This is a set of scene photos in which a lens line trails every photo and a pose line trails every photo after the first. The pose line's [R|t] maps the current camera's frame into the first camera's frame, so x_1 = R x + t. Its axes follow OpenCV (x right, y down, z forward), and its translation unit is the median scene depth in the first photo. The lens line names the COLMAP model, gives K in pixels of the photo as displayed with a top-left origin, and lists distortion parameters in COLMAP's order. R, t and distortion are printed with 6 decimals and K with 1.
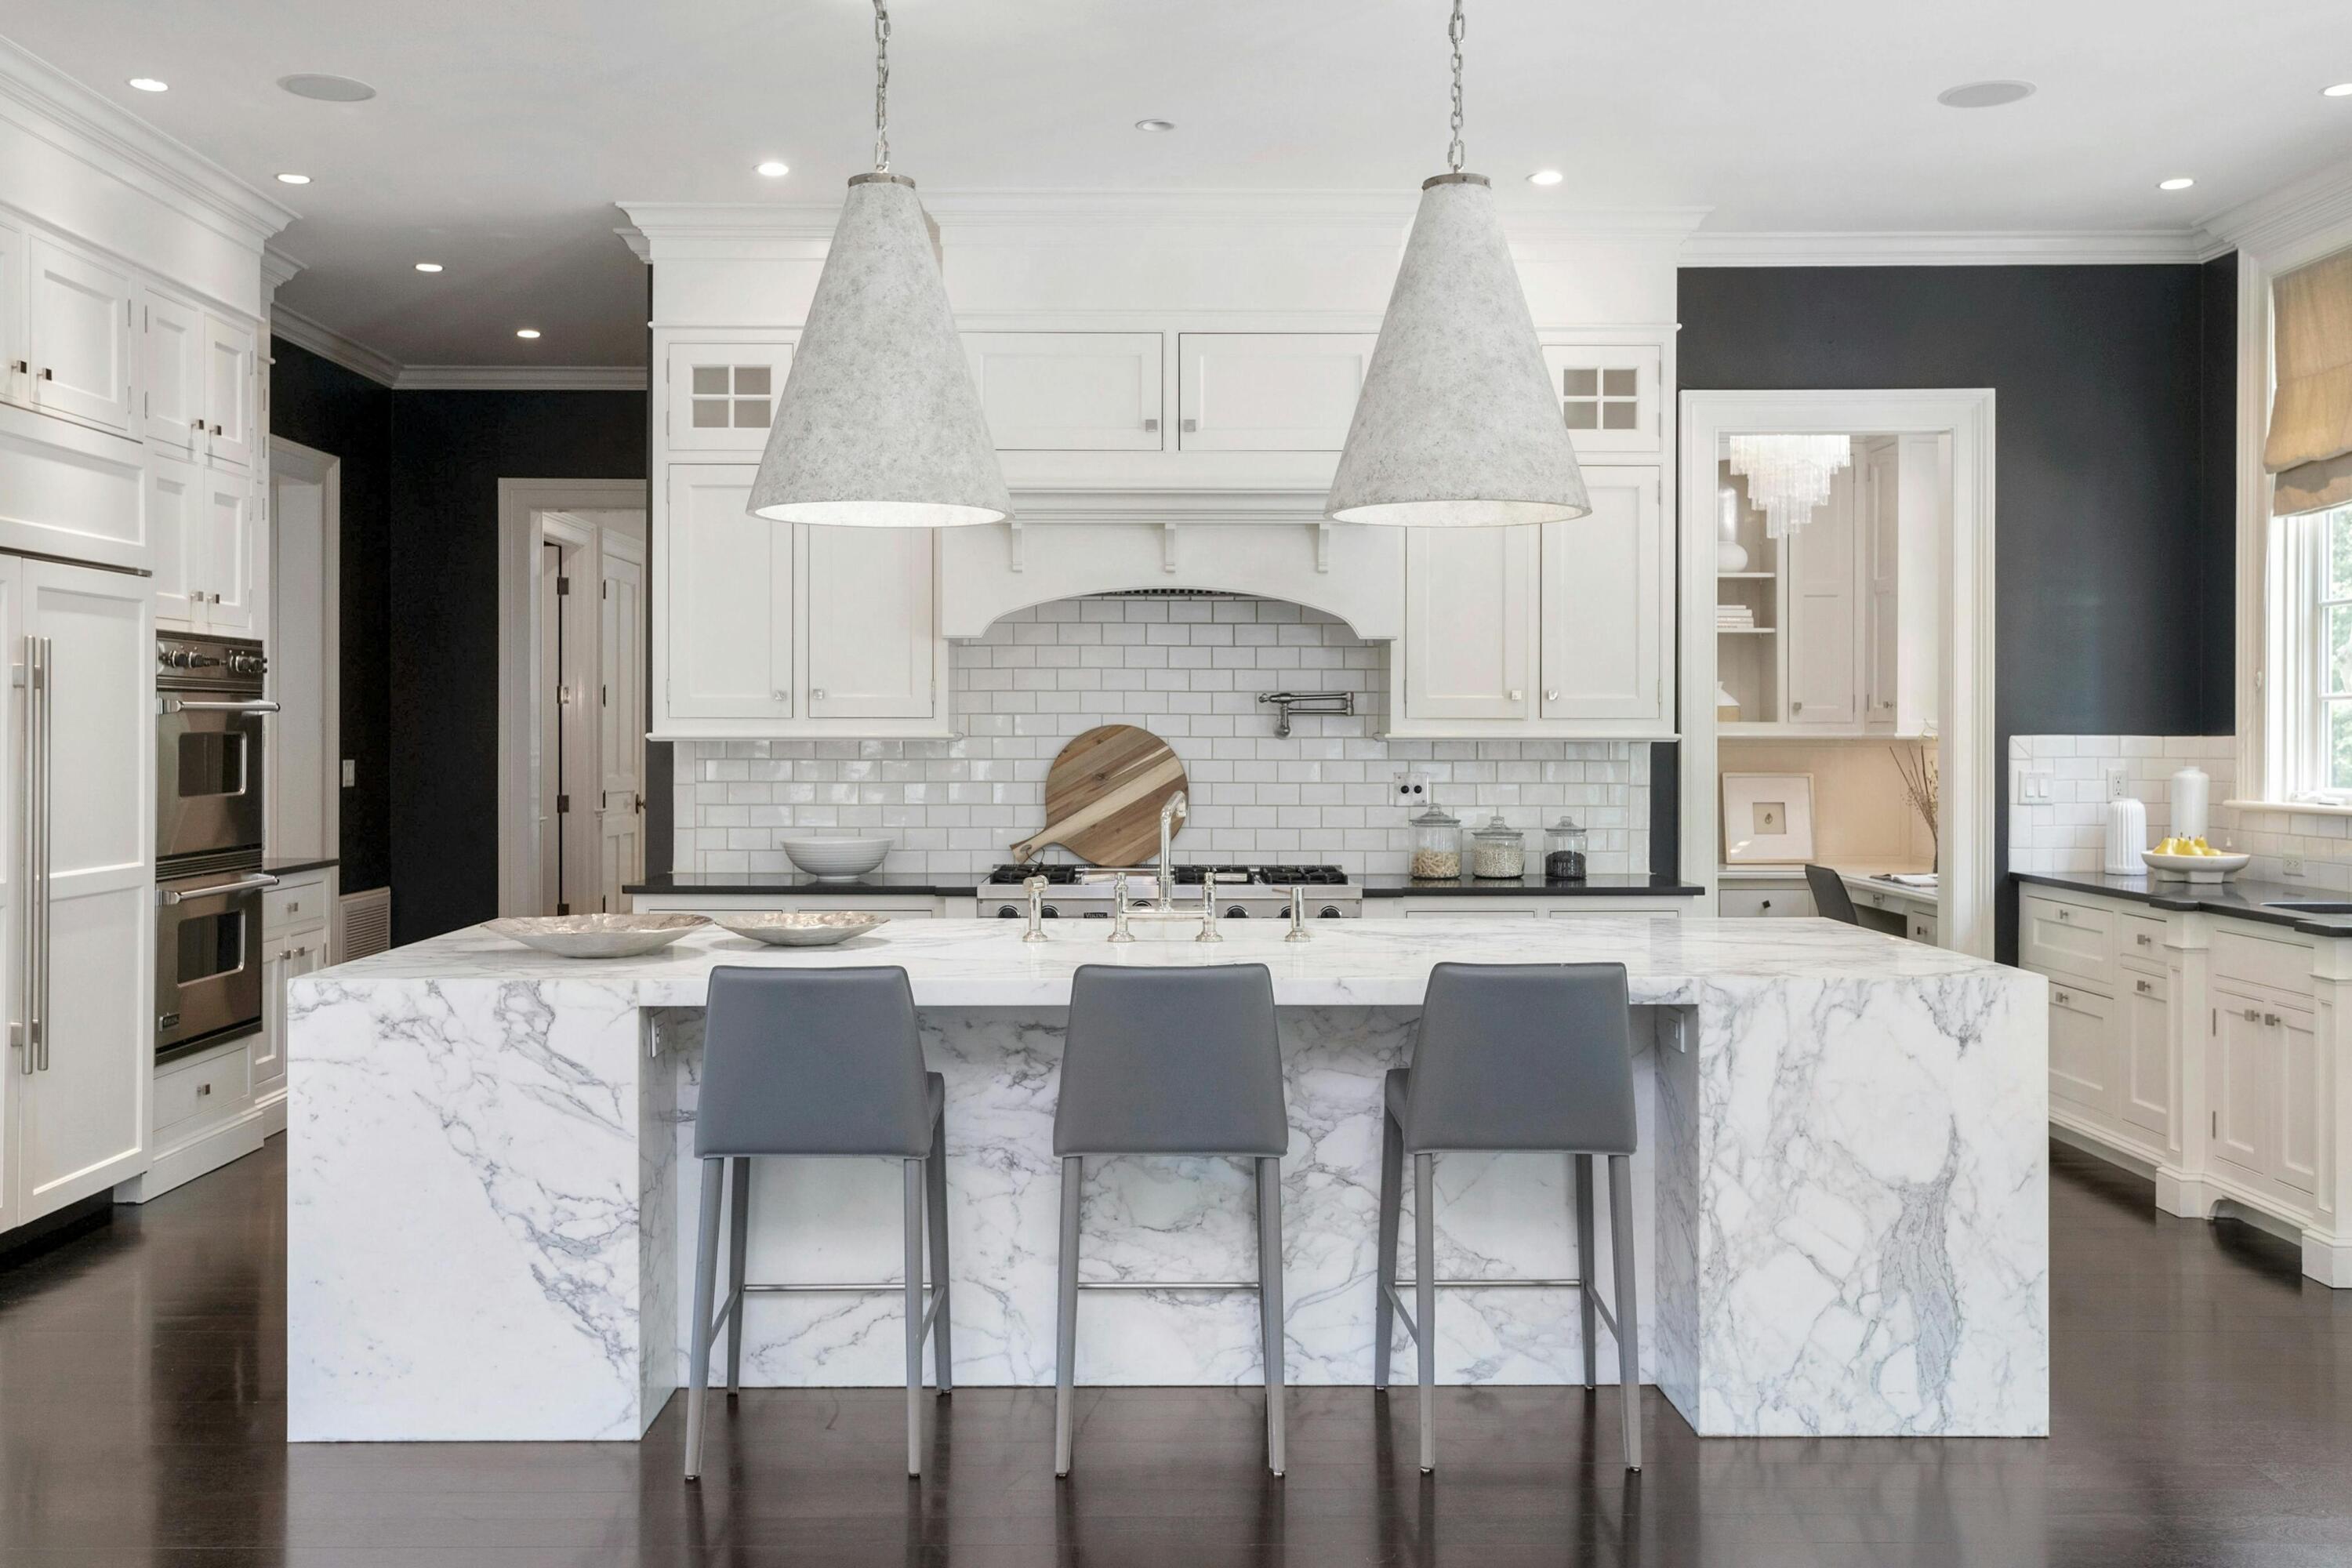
lens RADIAL K [[1895.4, 0, 1156.5], [0, 1895.4, 746.2], [0, 0, 1]] dist [0.007316, 0.003001]
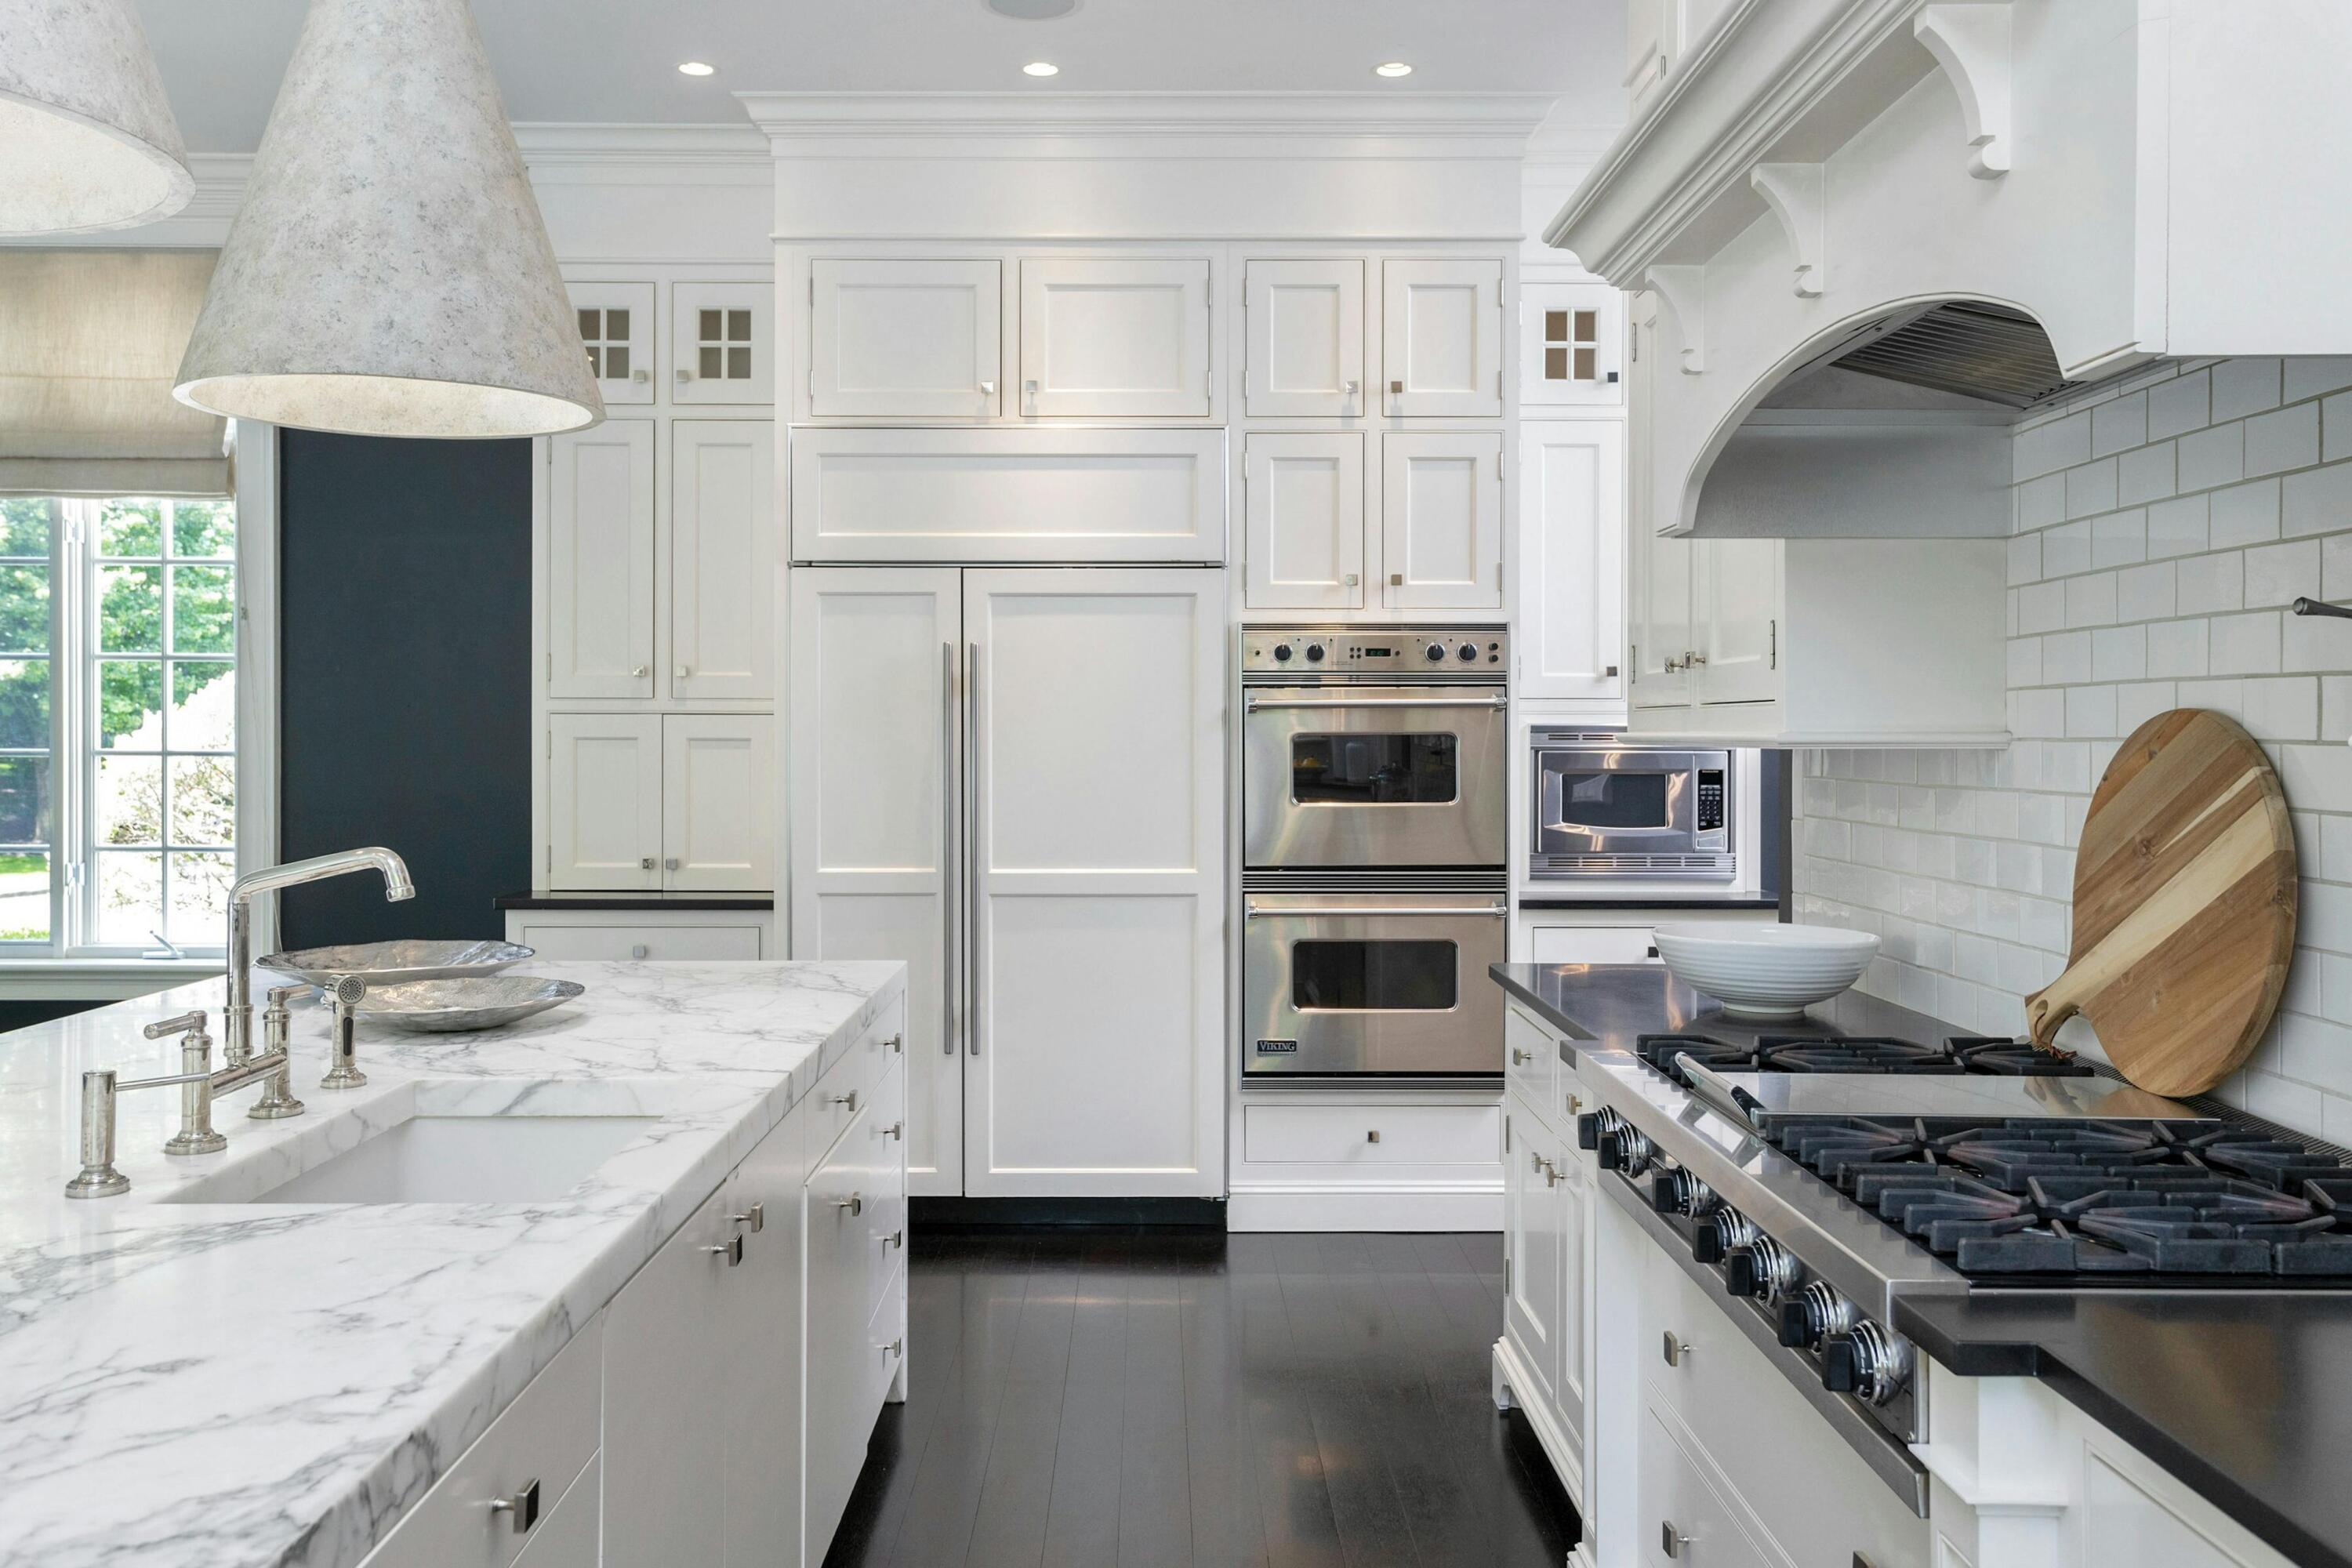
lens RADIAL K [[1895.4, 0, 1156.5], [0, 1895.4, 746.2], [0, 0, 1]] dist [0.007316, 0.003001]
pose [[0.000052, 0.003403, -0.999994, 0.338865], [-0.006152, 0.999975, 0.003403, -0.002654], [0.999981, 0.006152, 0.000073, 0.804591]]
